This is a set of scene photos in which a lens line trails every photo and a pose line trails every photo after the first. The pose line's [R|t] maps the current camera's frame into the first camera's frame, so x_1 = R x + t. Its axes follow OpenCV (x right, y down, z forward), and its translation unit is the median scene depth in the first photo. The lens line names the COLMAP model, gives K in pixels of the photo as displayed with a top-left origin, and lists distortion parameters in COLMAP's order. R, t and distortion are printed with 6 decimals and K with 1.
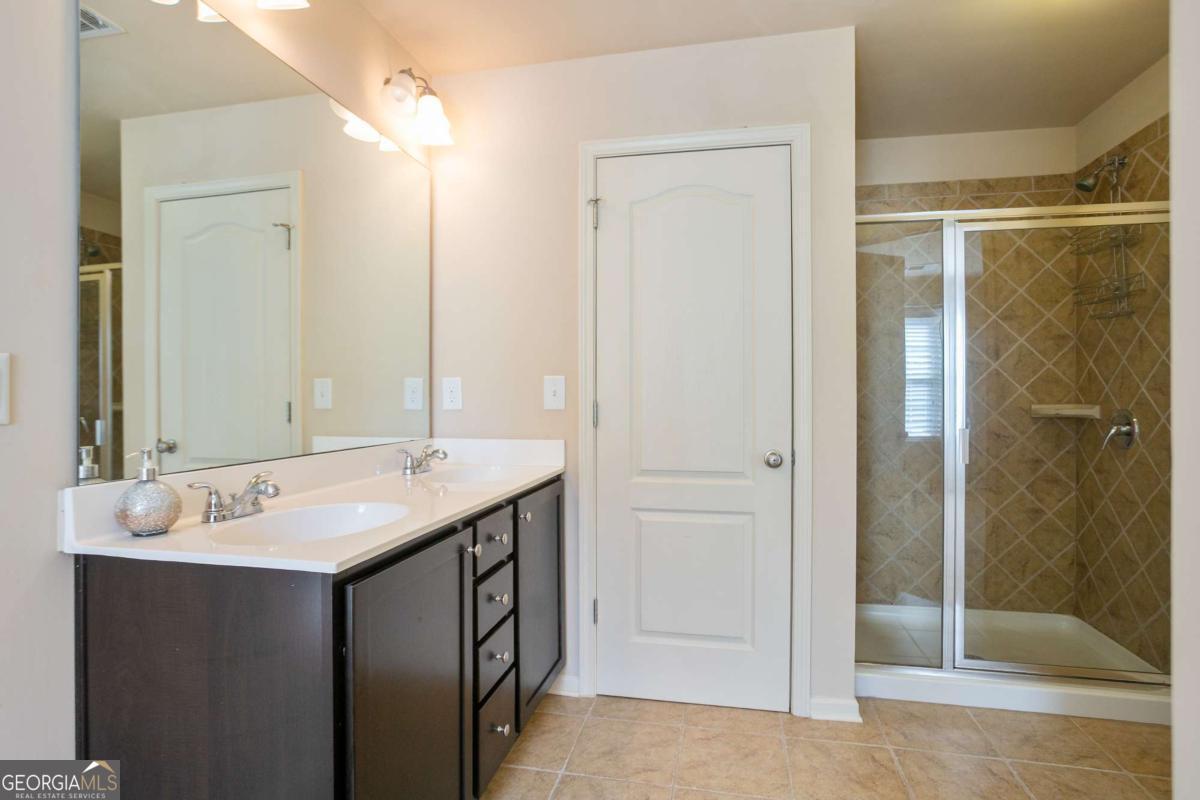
lens RADIAL K [[604.8, 0, 600.0], [0, 604.8, 400.0], [0, 0, 1]] dist [-0.045062, 0.000182]
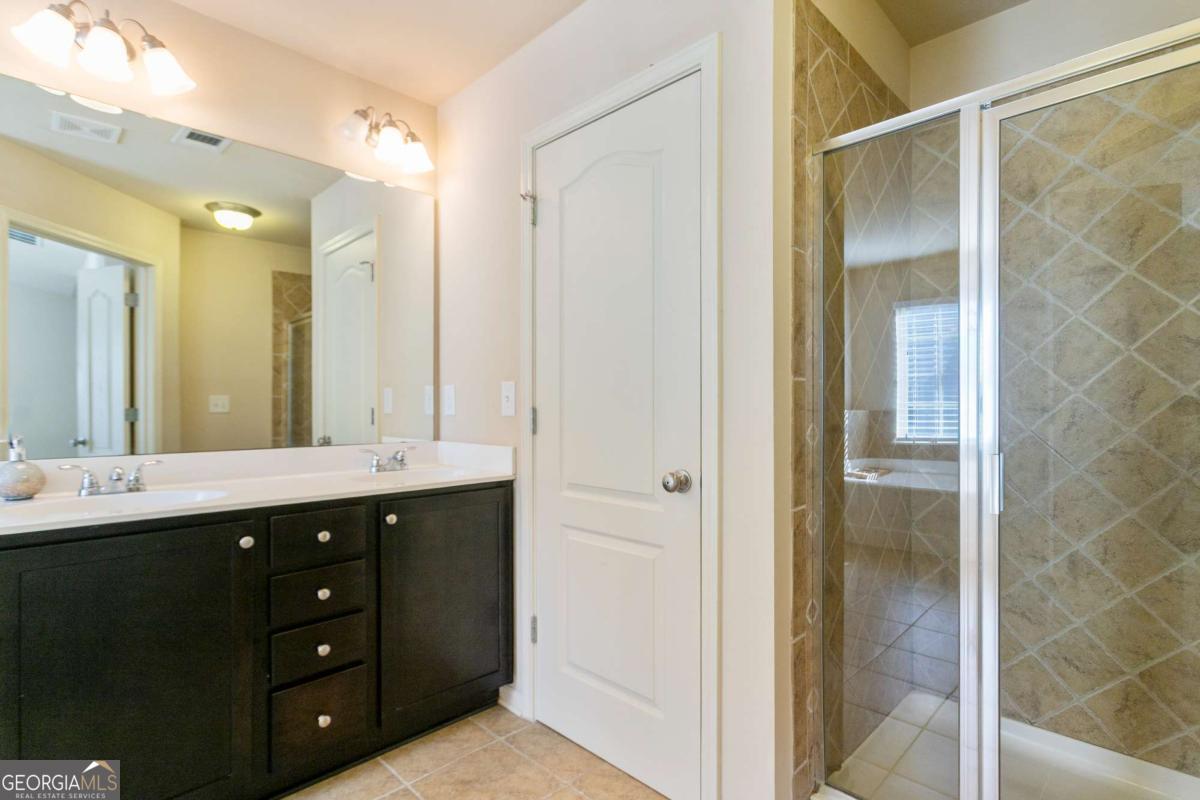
lens RADIAL K [[576.8, 0, 604.6], [0, 576.8, 410.0], [0, 0, 1]] dist [-0.002369, -0.000319]
pose [[0.842701, 0.003292, -0.538371, 0.568202], [-0.004364, 0.999990, -0.000716, 0.006530], [0.538364, 0.002953, 0.842707, 0.293788]]
